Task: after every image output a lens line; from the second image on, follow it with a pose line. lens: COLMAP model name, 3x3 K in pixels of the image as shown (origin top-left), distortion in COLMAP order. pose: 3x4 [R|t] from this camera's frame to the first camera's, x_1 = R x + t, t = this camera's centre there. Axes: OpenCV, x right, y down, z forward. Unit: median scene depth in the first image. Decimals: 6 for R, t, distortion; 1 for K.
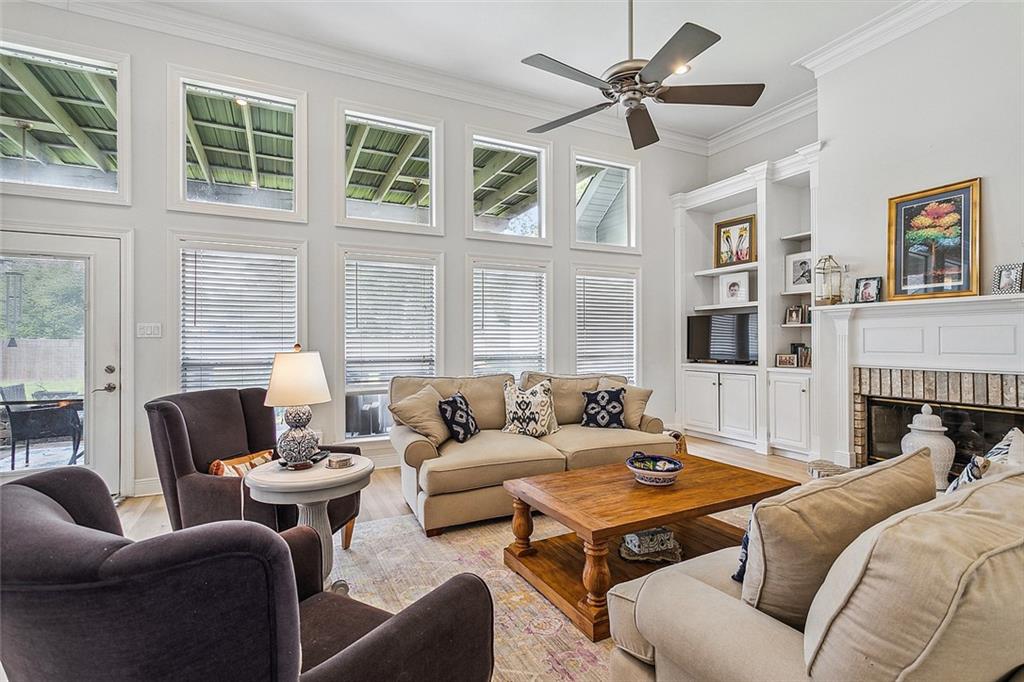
lens RADIAL K [[475.6, 0, 512.0], [0, 475.6, 341.0], [0, 0, 1]] dist [0.000340, 0.000083]
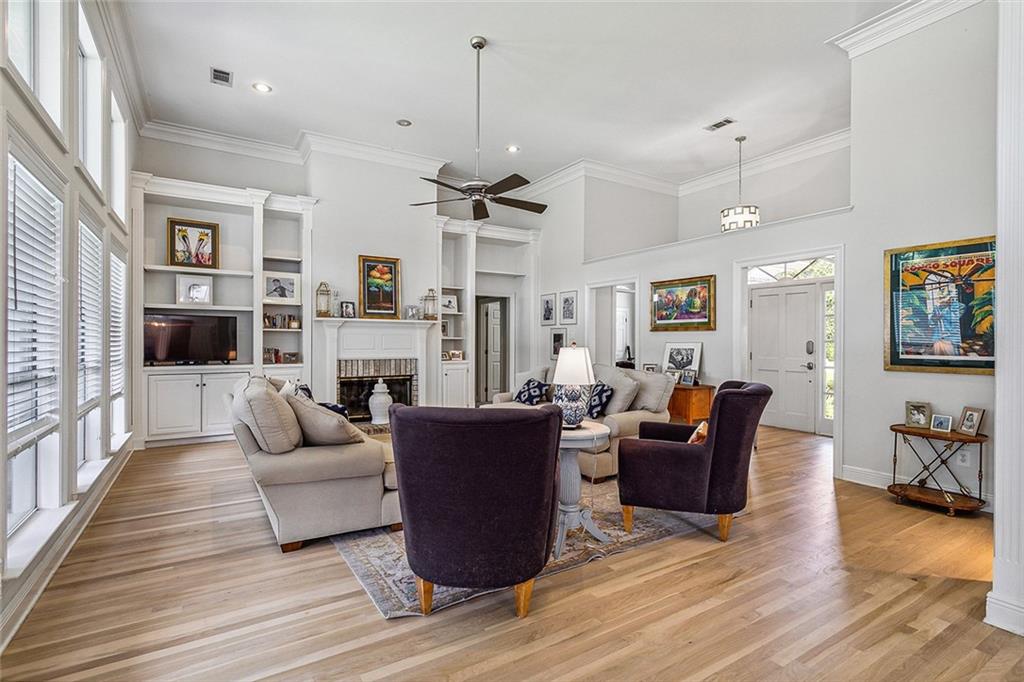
lens RADIAL K [[496.9, 0, 512.0], [0, 496.9, 341.0], [0, 0, 1]] dist [-0.001174, -0.000129]
pose [[-0.090047, 0.004420, 0.995928, -0.867602], [-0.001002, 0.999989, -0.004529, 0.002103], [-0.995937, -0.001406, -0.090042, 0.576131]]
